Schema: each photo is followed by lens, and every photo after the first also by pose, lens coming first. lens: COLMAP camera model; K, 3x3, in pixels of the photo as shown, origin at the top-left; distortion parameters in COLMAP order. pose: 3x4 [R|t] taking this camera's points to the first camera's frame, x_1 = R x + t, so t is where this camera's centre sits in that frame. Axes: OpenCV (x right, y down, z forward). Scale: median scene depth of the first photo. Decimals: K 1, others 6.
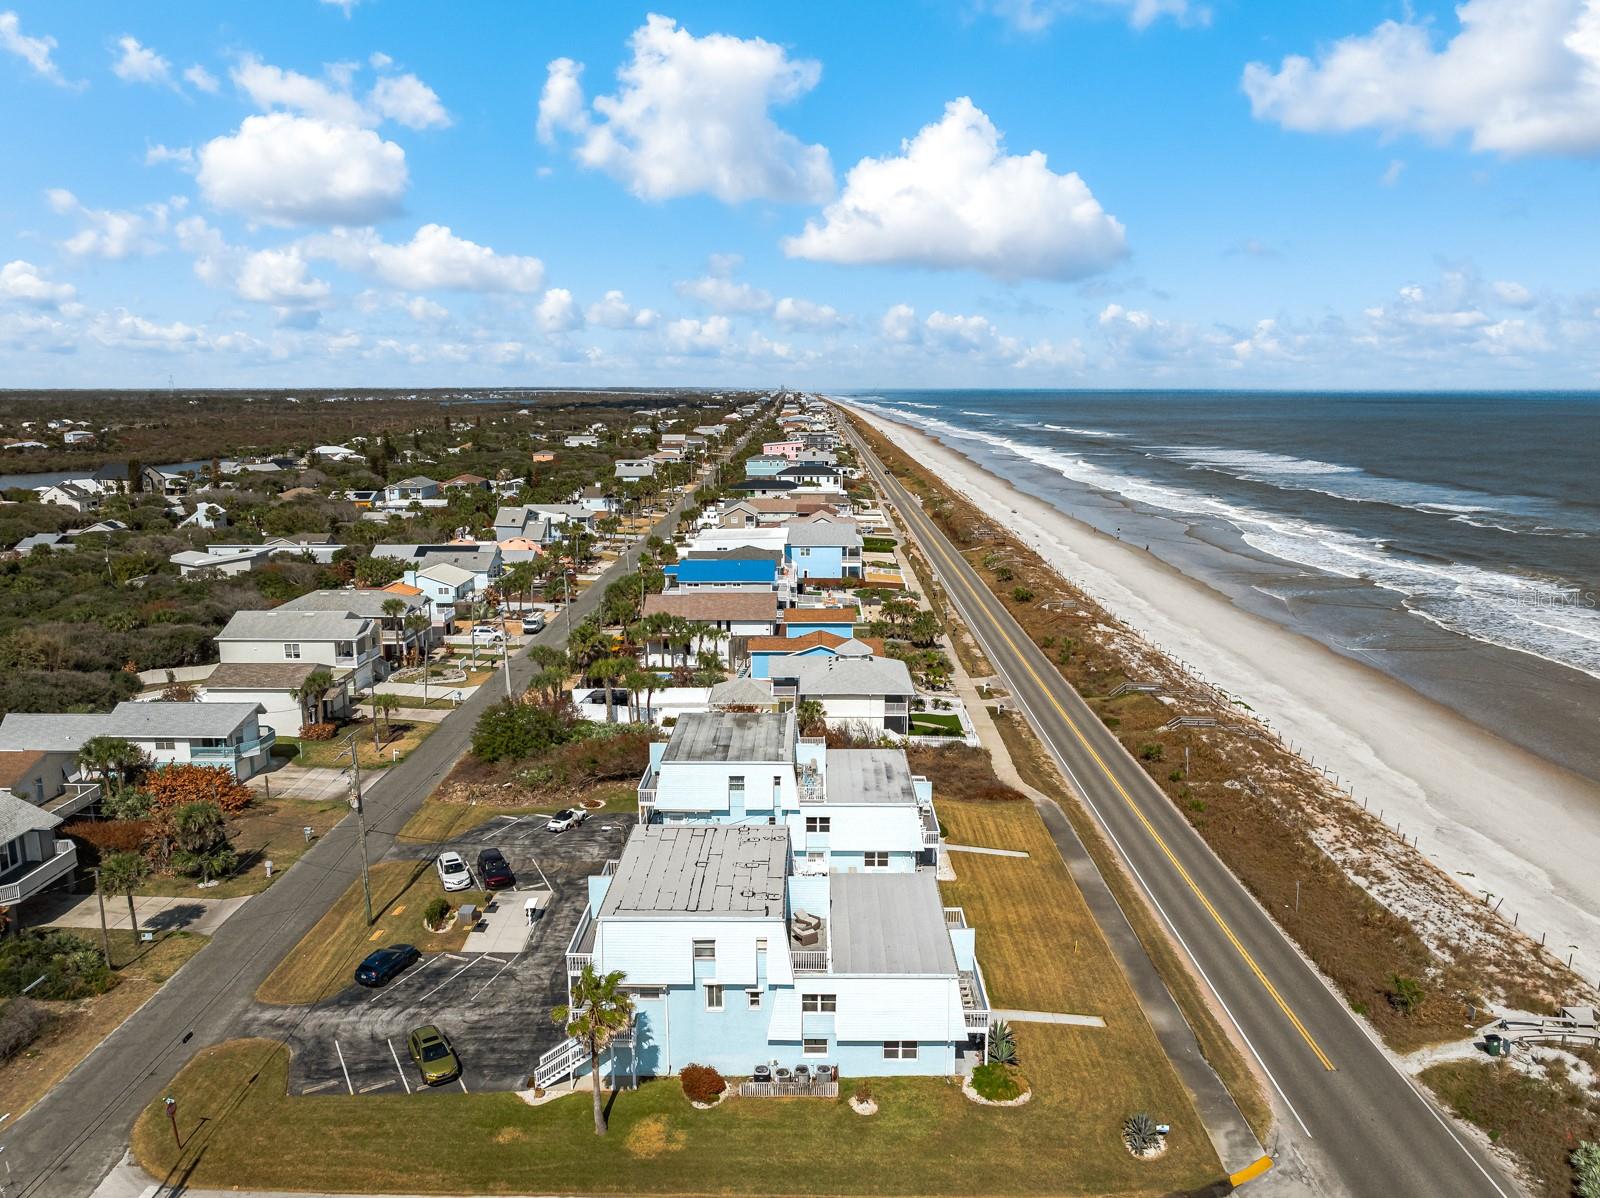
lens RADIAL K [[1135.3, 0, 803.5], [0, 1135.3, 606.2], [0, 0, 1]] dist [-0.028750, 0.003311]
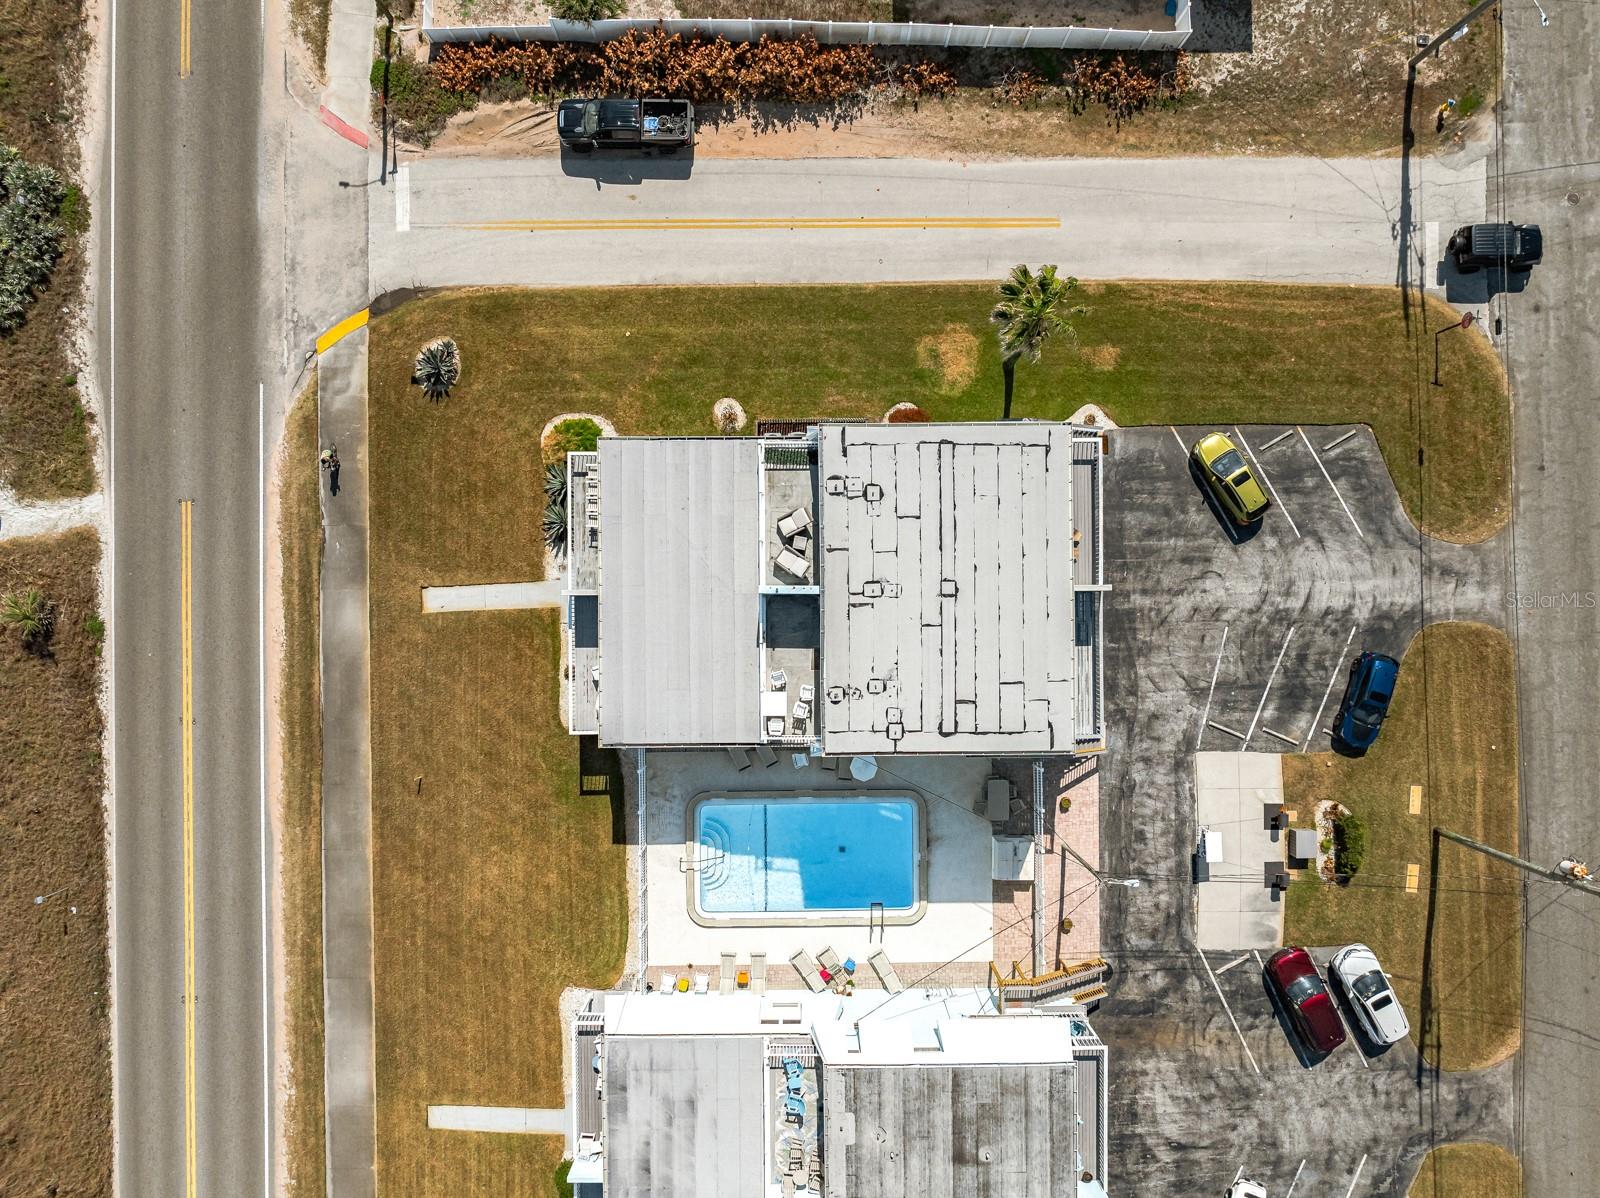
lens RADIAL K [[1121.4, 0, 806.5], [0, 1121.4, 586.0], [0, 0, 1]] dist [-0.025836, 0.012153]
pose [[-0.999856, 0.016976, 0.000378, -0.005145], [-0.002690, -0.180302, 0.983608, -0.349685], [0.016766, 0.983465, 0.180321, 0.724398]]
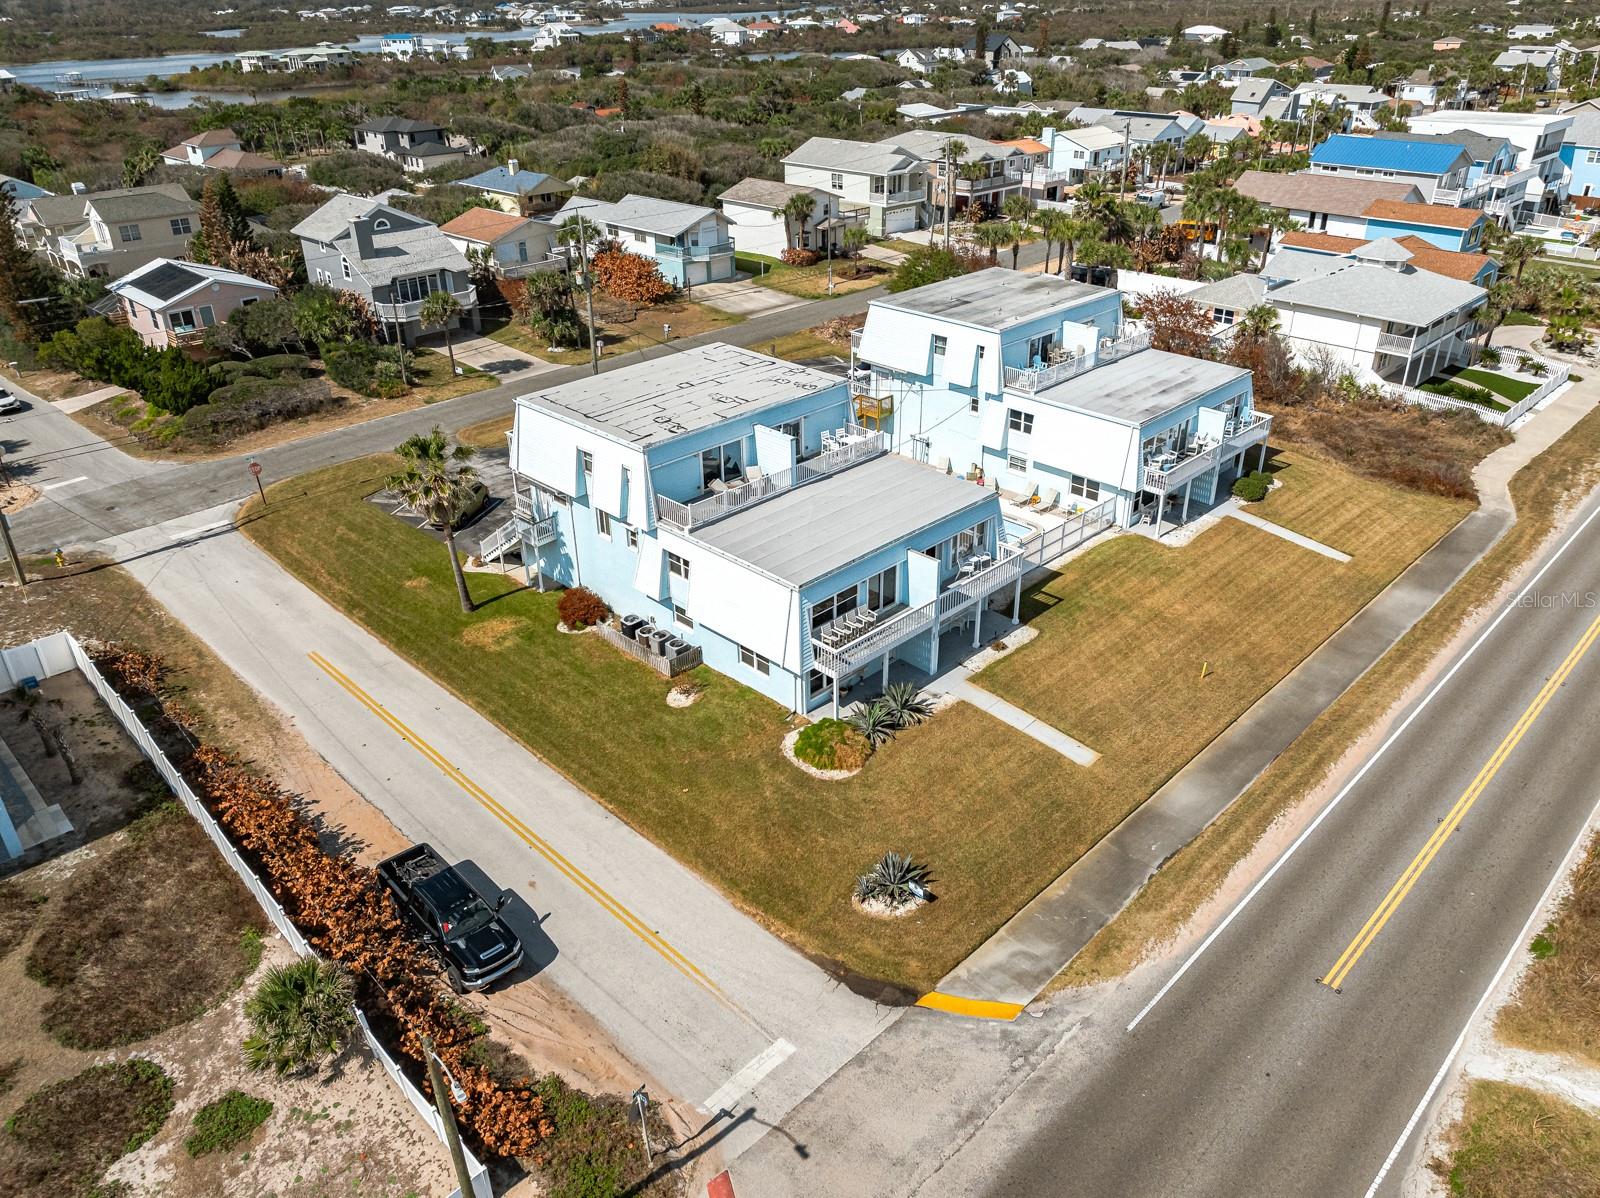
lens RADIAL K [[1148.1, 0, 812.5], [0, 1148.1, 593.5], [0, 0, 1]] dist [-0.027290, 0.011943]
pose [[0.718995, 0.324448, -0.614638, 0.449245], [-0.125692, 0.930470, 0.344133, 0.056795], [0.683556, -0.170174, 0.709783, 0.364260]]
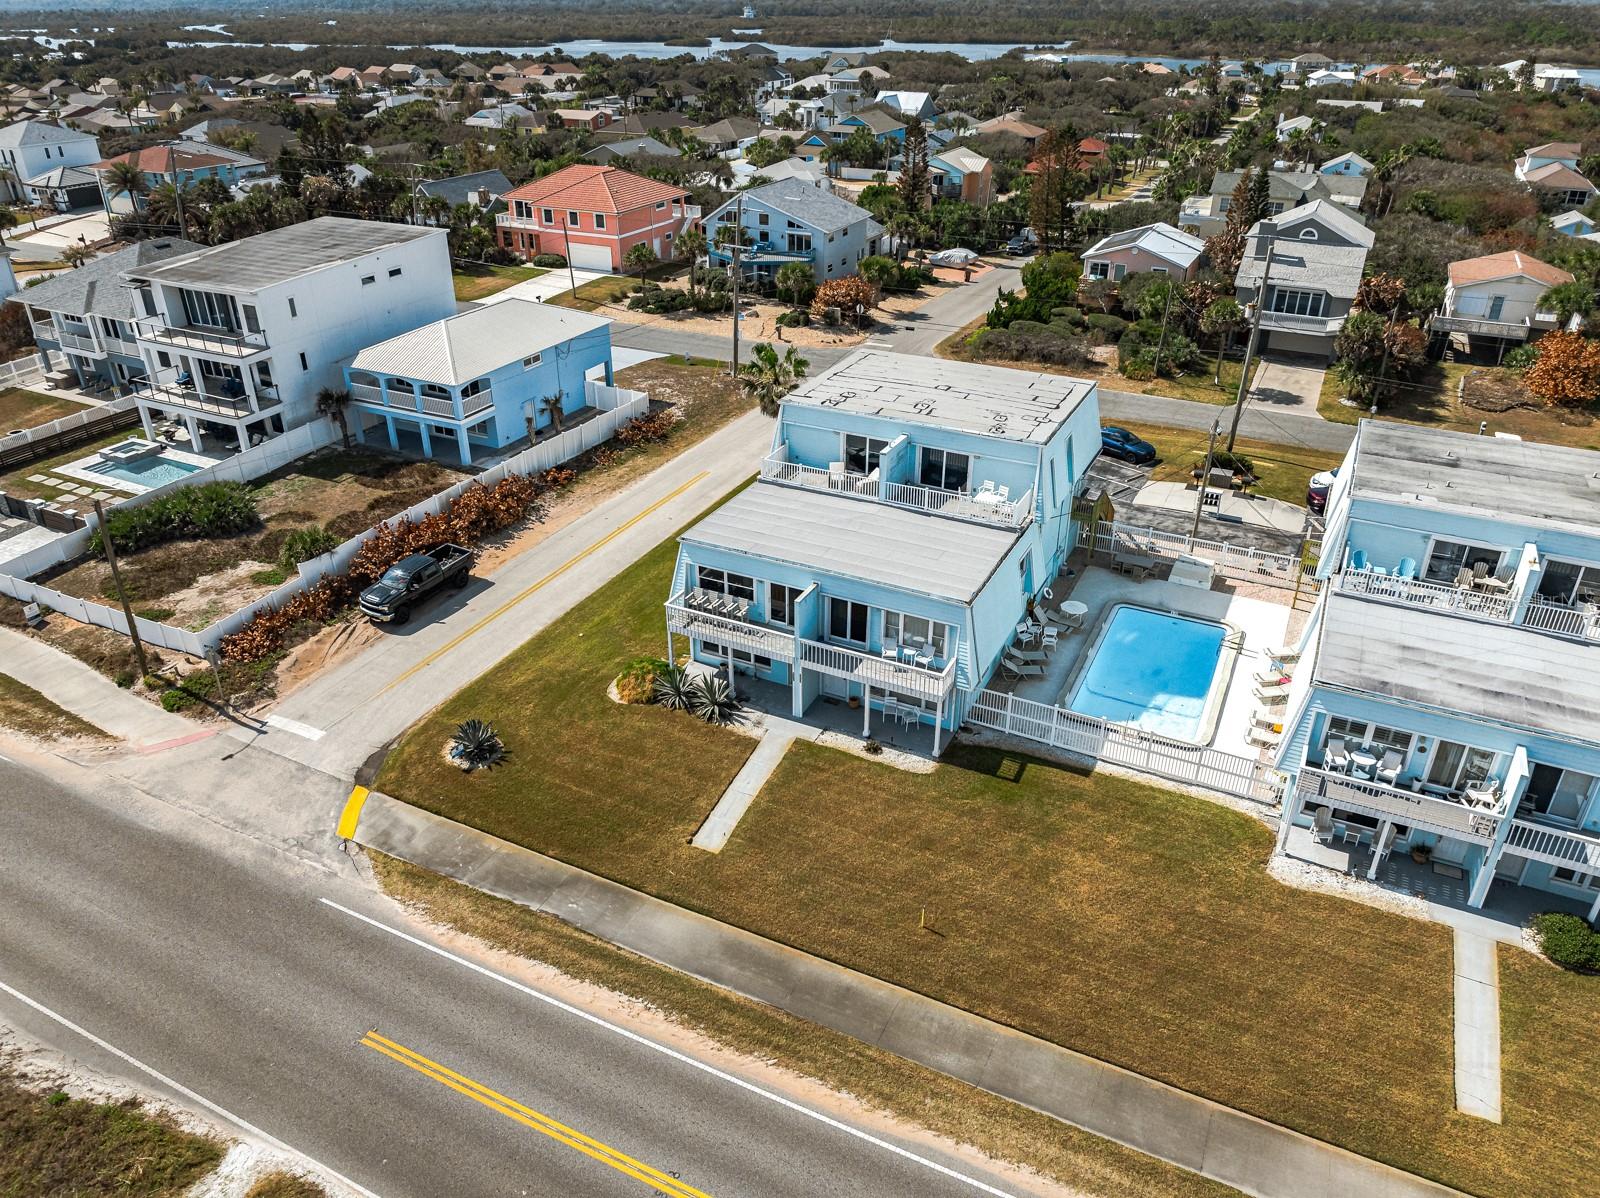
lens RADIAL K [[1121.4, 0, 806.5], [0, 1121.4, 586.0], [0, 0, 1]] dist [-0.025836, 0.012153]
pose [[-0.432121, 0.425595, -0.795072, 0.558639], [-0.173474, 0.825942, 0.536402, -0.064841], [0.884973, 0.369715, -0.283077, 0.991266]]
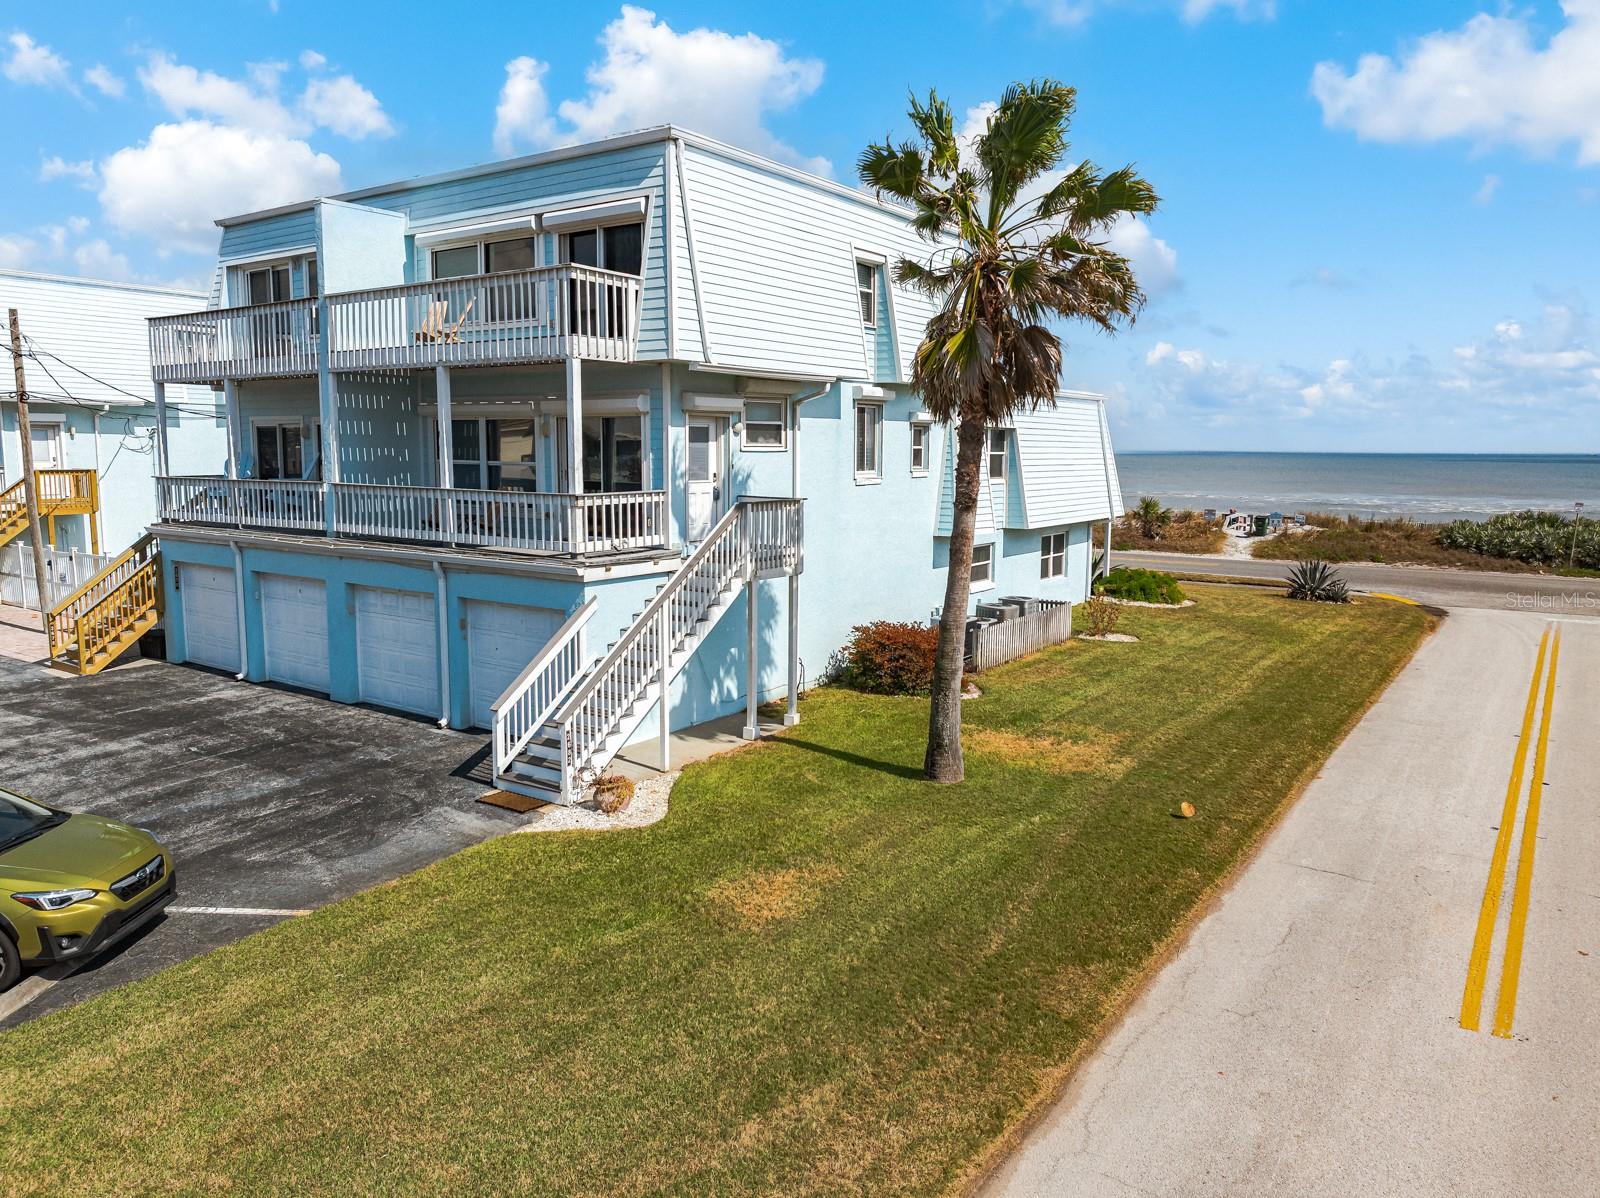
lens RADIAL K [[1125.5, 0, 804.0], [0, 1125.5, 602.7], [0, 0, 1]] dist [-0.033972, 0.019612]
pose [[0.559213, -0.108303, 0.821919, -0.304245], [0.151855, 0.988037, 0.026873, 0.293008], [-0.814998, 0.109785, 0.568969, 0.617814]]
